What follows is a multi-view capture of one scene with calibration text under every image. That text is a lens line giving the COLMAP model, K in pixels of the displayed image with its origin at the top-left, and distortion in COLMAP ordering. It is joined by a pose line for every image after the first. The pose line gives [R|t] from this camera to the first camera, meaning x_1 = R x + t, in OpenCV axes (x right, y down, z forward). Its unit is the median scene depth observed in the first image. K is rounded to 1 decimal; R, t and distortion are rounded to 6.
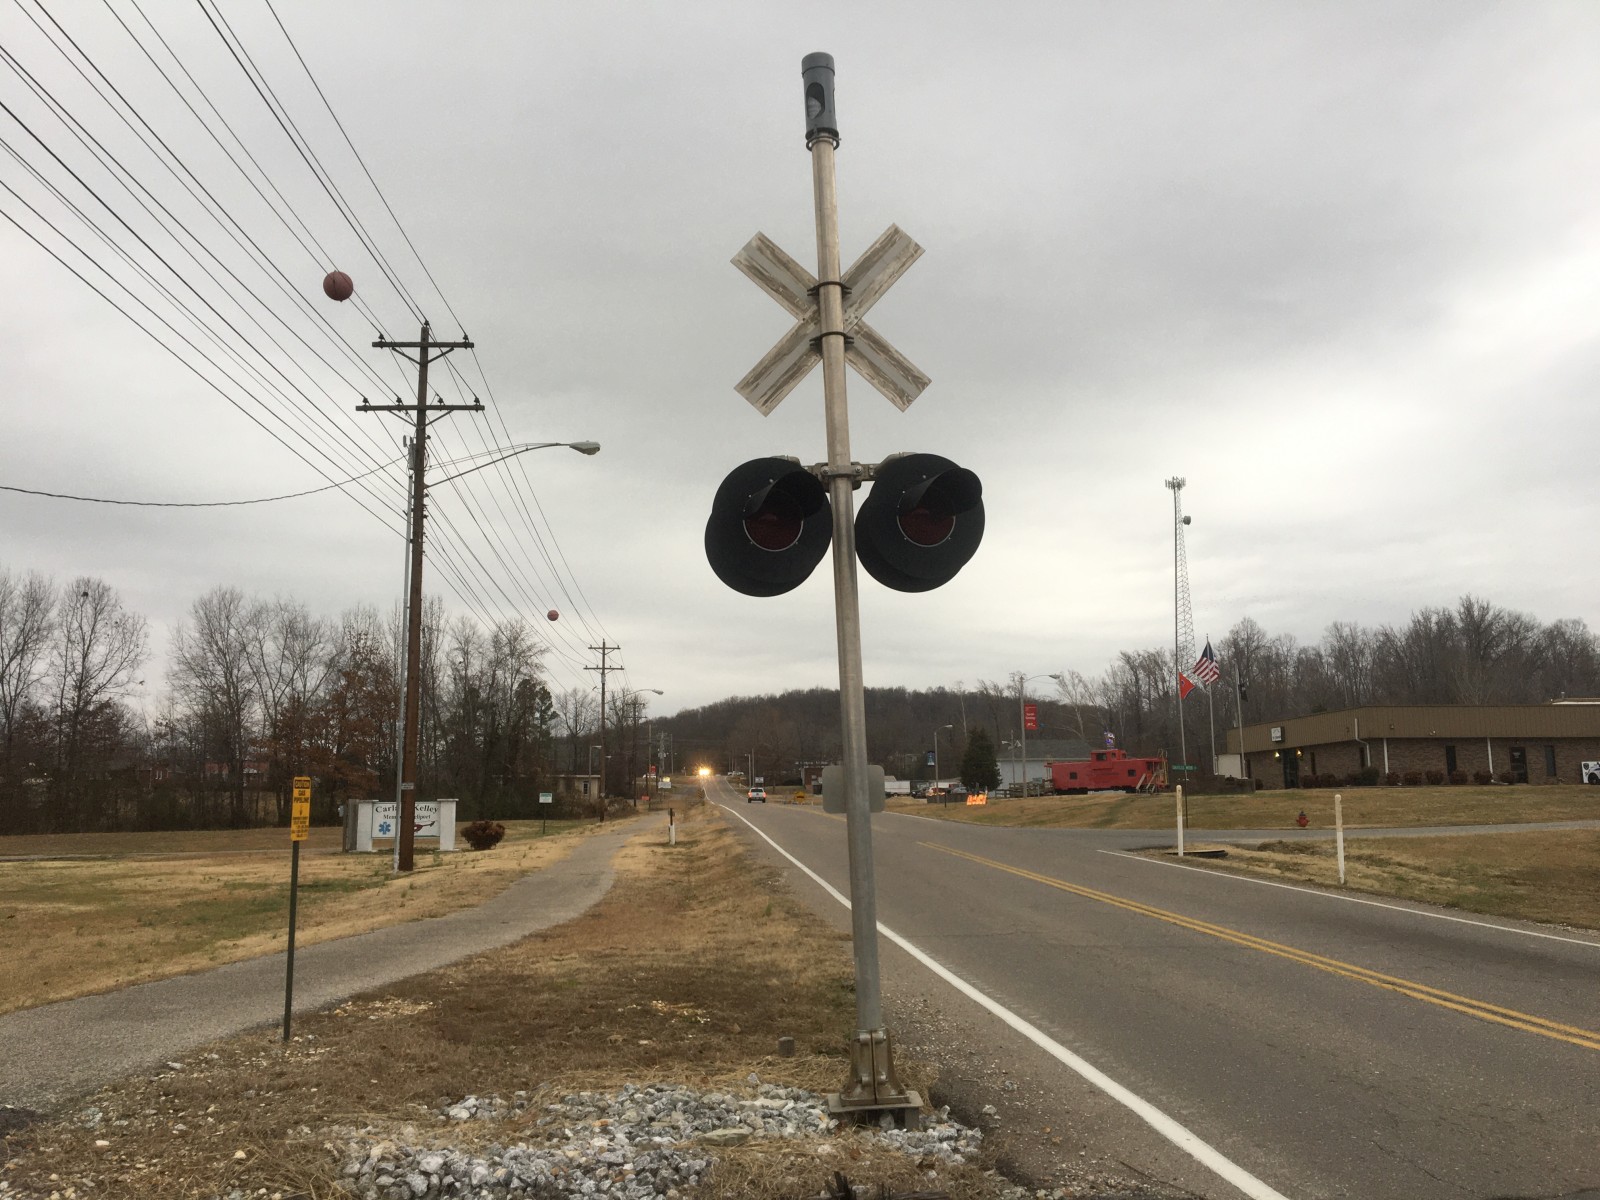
lens RADIAL K [[1375.2, 0, 786.1], [0, 1375.2, 602.0], [0, 0, 1]] dist [0.088750, -0.136502]
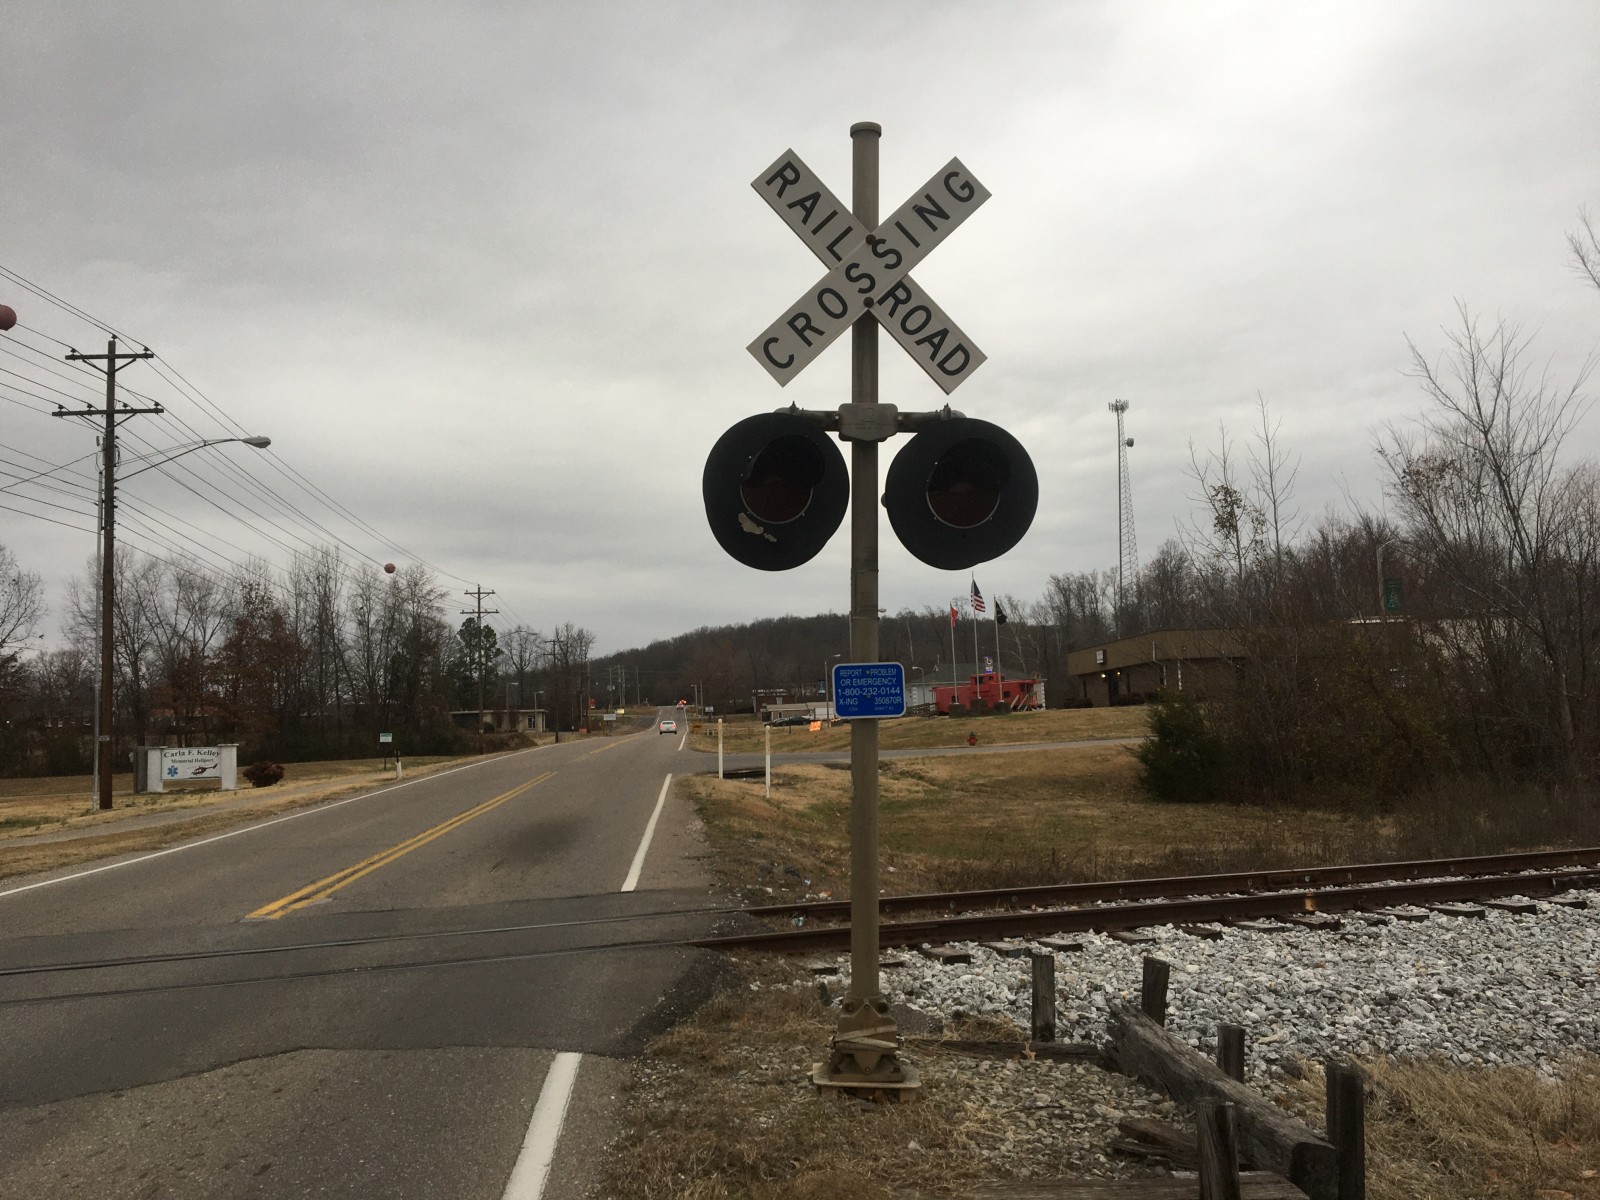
lens RADIAL K [[1375.2, 0, 793.7], [0, 1375.2, 603.9], [0, 0, 1]] dist [0.088750, -0.136502]
pose [[0.999579, -0.026897, 0.010925, 0.096657], [0.026263, 0.998165, 0.054552, -0.009631], [-0.012372, -0.054242, 0.998451, -0.058835]]
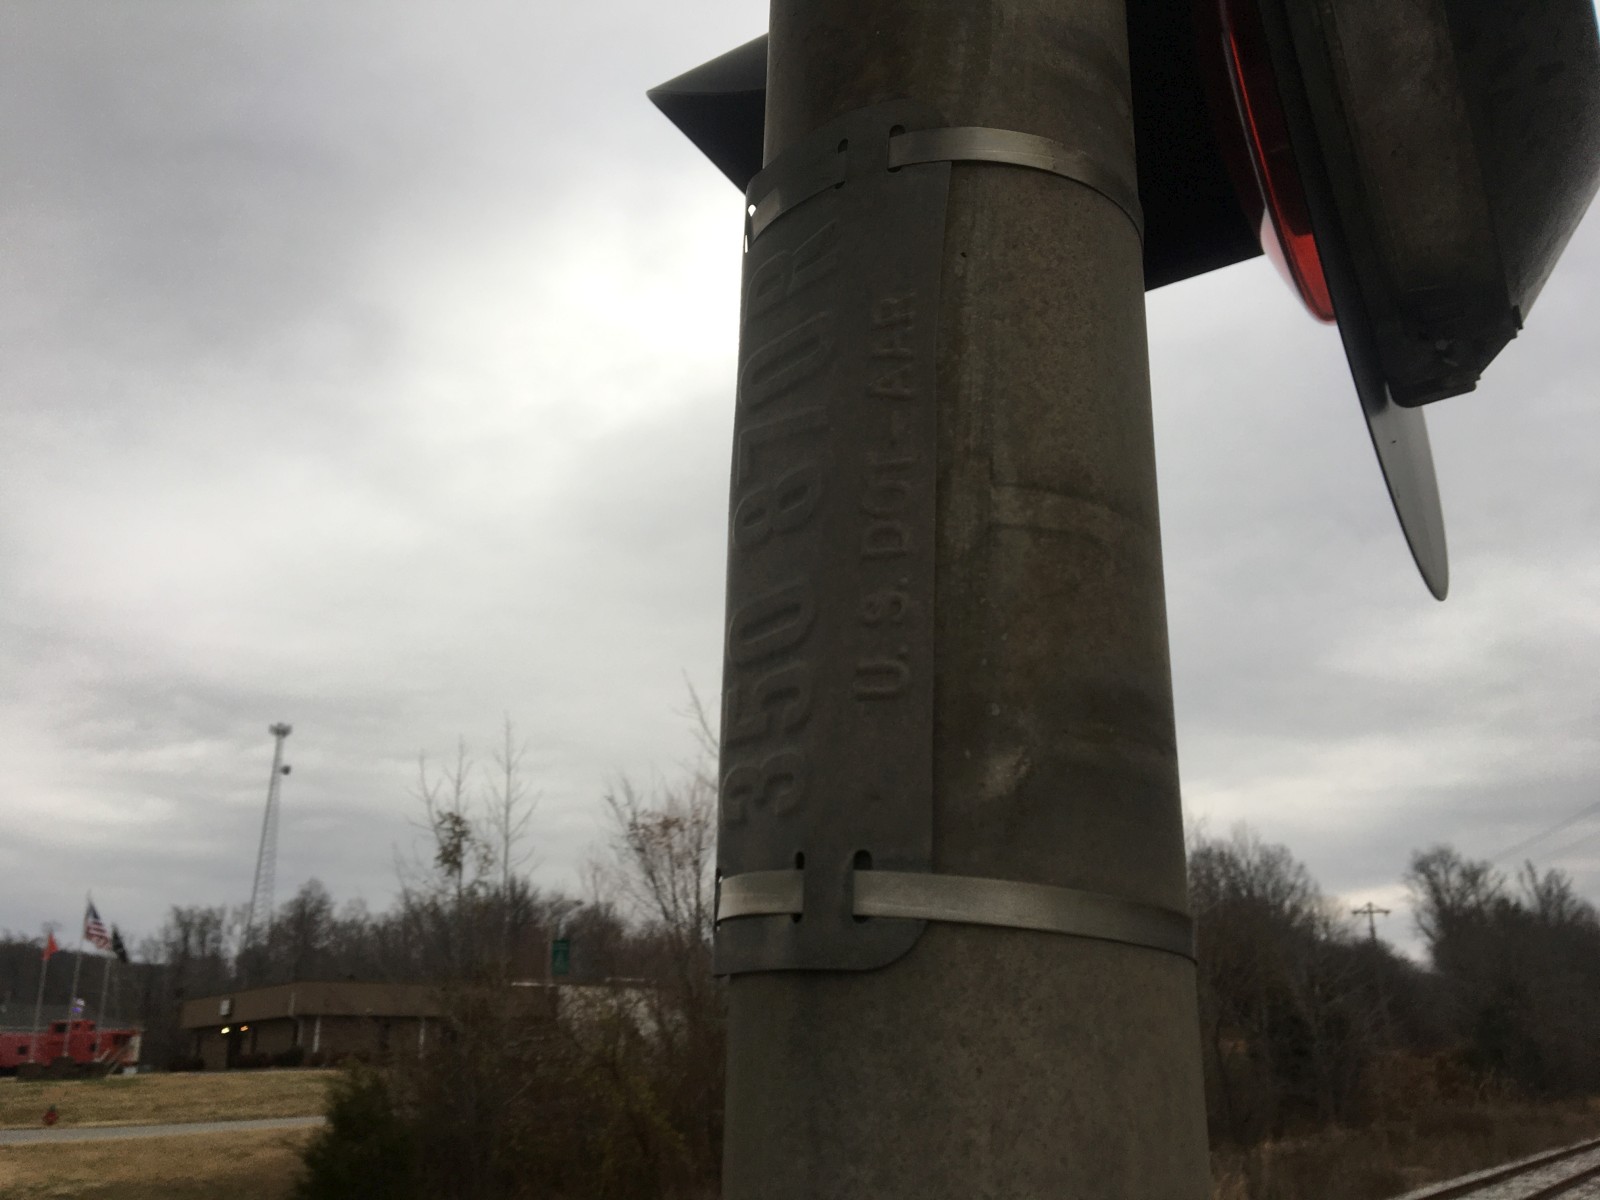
lens RADIAL K [[1375.2, 0, 817.7], [0, 1375.2, 609.4], [0, 0, 1]] dist [0.088750, -0.136502]
pose [[0.809041, 0.188804, 0.556602, 0.098108], [-0.086339, 0.974905, -0.205198, -0.005665], [-0.581376, 0.117957, 0.805039, -0.002555]]
